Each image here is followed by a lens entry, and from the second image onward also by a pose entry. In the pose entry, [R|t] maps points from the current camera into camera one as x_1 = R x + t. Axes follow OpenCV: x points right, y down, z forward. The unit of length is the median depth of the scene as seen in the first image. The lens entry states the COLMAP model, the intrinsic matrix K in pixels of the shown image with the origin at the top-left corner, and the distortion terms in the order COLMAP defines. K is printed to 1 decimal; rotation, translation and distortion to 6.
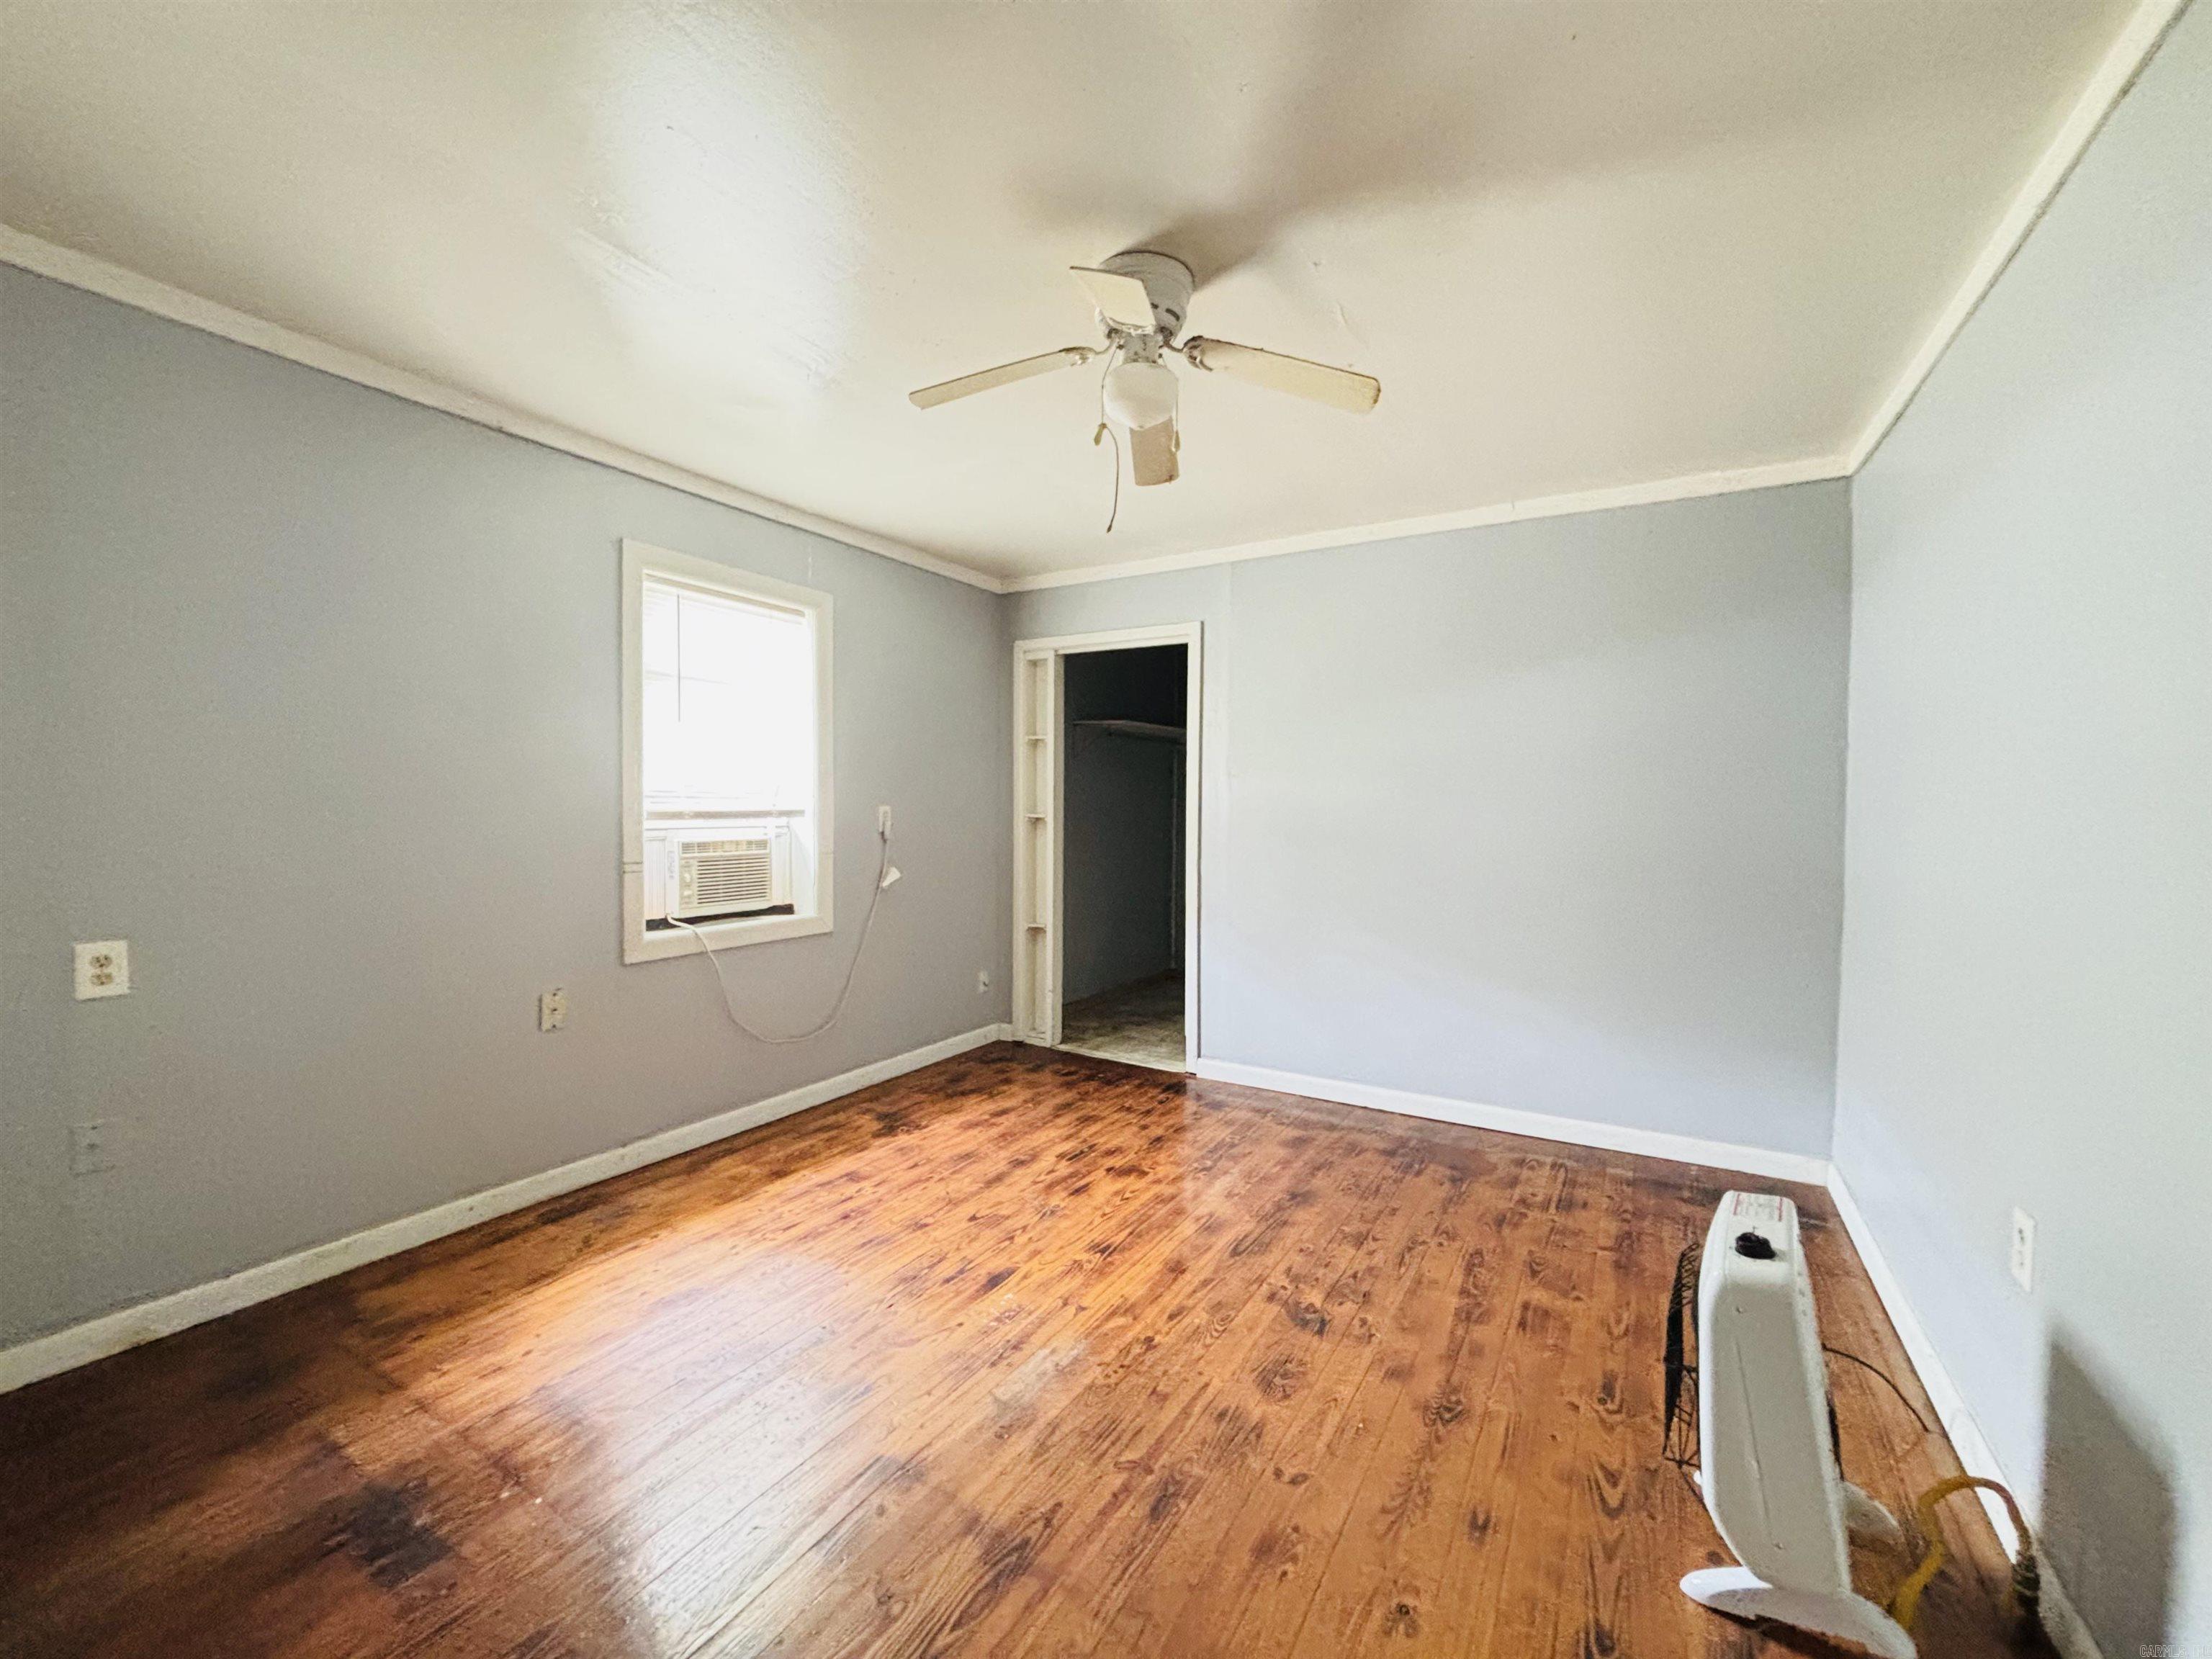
lens RADIAL K [[896.9, 0, 1109.6], [0, 896.9, 824.8], [0, 0, 1]] dist [0.001273, 0.000953]
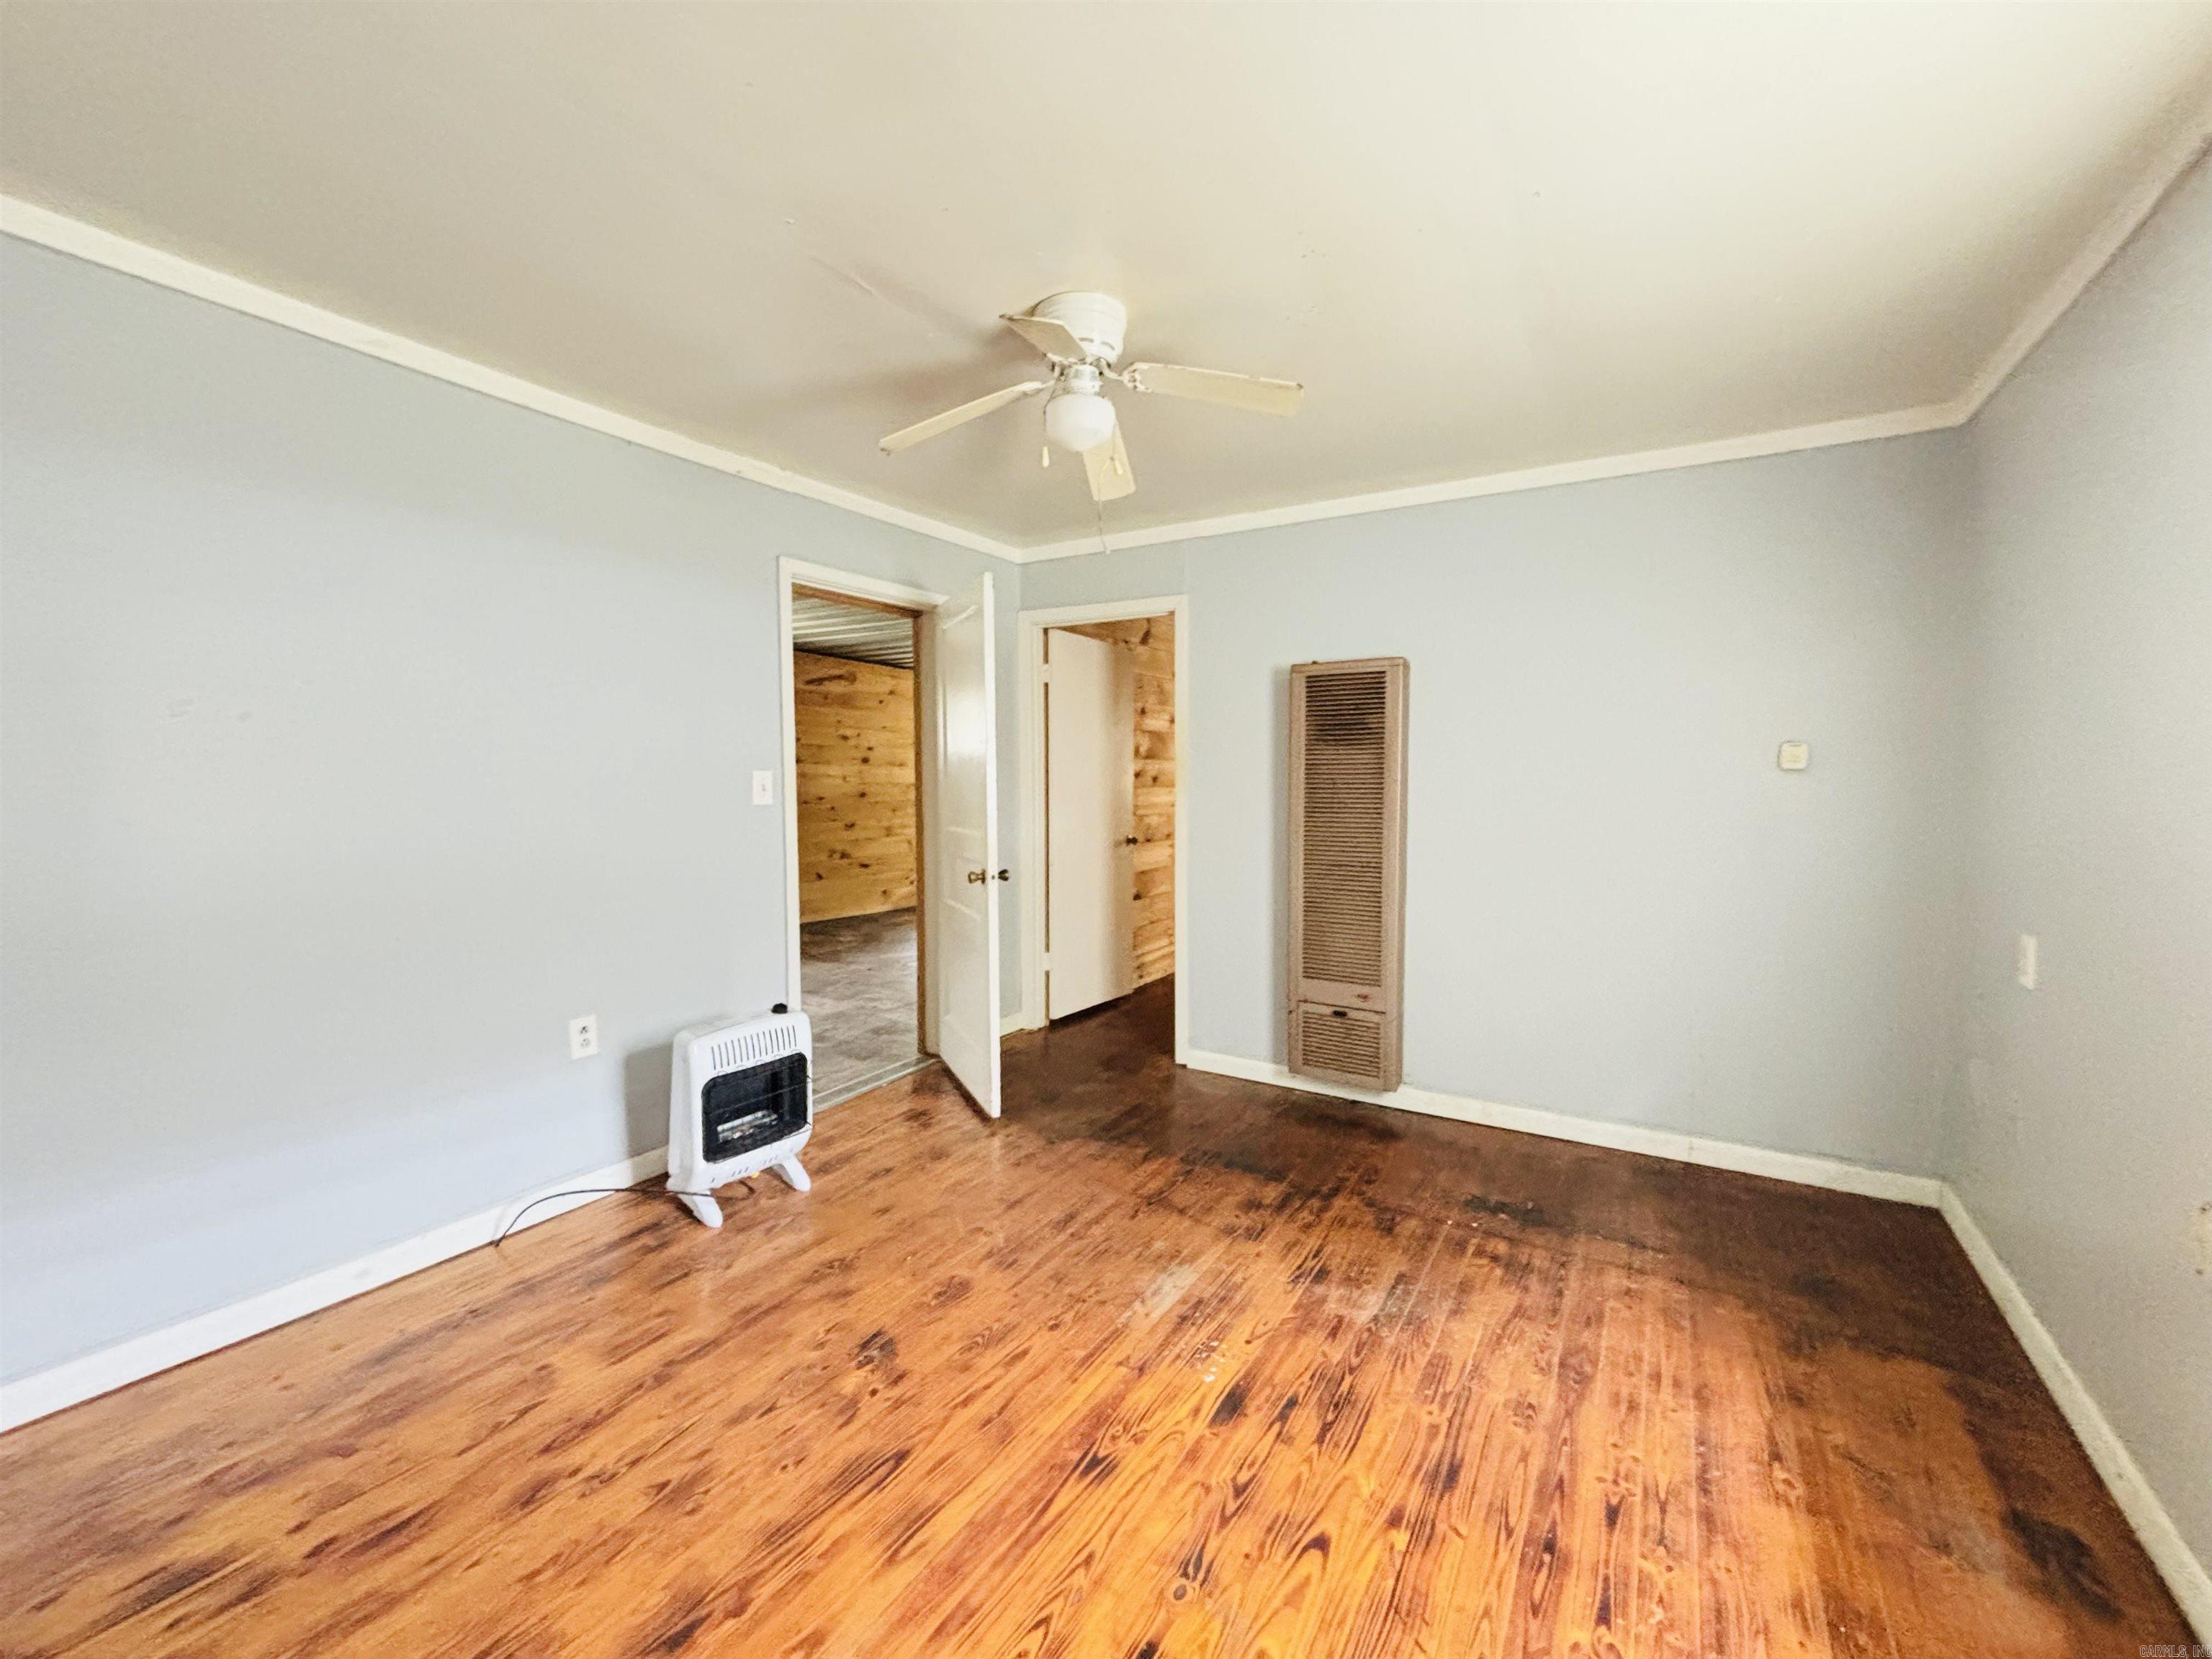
lens RADIAL K [[896.9, 0, 1107.8], [0, 896.9, 829.2], [0, 0, 1]] dist [0.001273, 0.000953]
pose [[-0.999588, -0.016960, 0.023173, -0.026432], [-0.014883, 0.996093, 0.087042, -0.064401], [-0.024559, 0.086662, -0.995935, 1.744040]]
